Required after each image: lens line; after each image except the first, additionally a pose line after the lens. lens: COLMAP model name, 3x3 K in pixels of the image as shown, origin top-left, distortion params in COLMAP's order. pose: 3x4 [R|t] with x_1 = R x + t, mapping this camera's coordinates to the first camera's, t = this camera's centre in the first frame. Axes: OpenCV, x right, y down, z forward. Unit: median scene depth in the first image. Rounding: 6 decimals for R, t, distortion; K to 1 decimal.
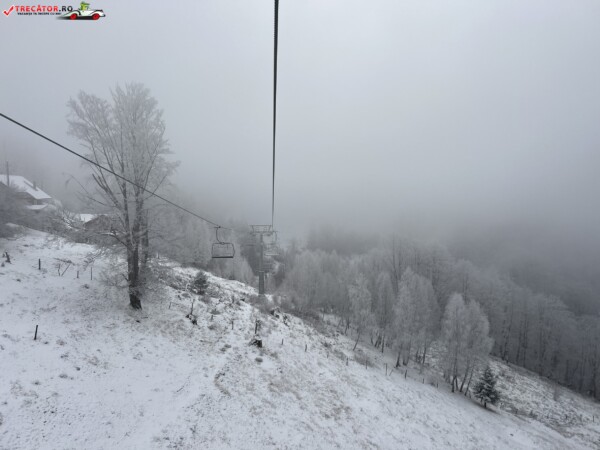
lens RADIAL K [[434.5, 0, 300.0], [0, 434.5, 225.0], [0, 0, 1]] dist [0.046048, -0.047235]
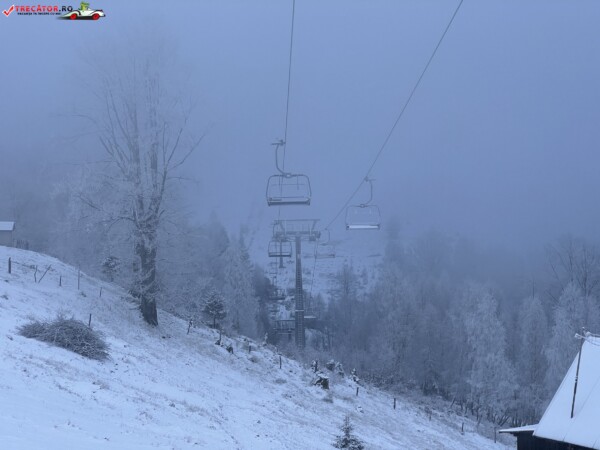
lens RADIAL K [[1293.3, 0, 300.0], [0, 1293.3, 225.0], [0, 0, 1]] dist [0.191522, 0.140587]
pose [[0.999062, -0.016651, -0.039984, -0.036525], [0.015865, 0.999676, -0.019883, 0.051896], [0.040303, 0.019230, 0.999002, -0.735322]]
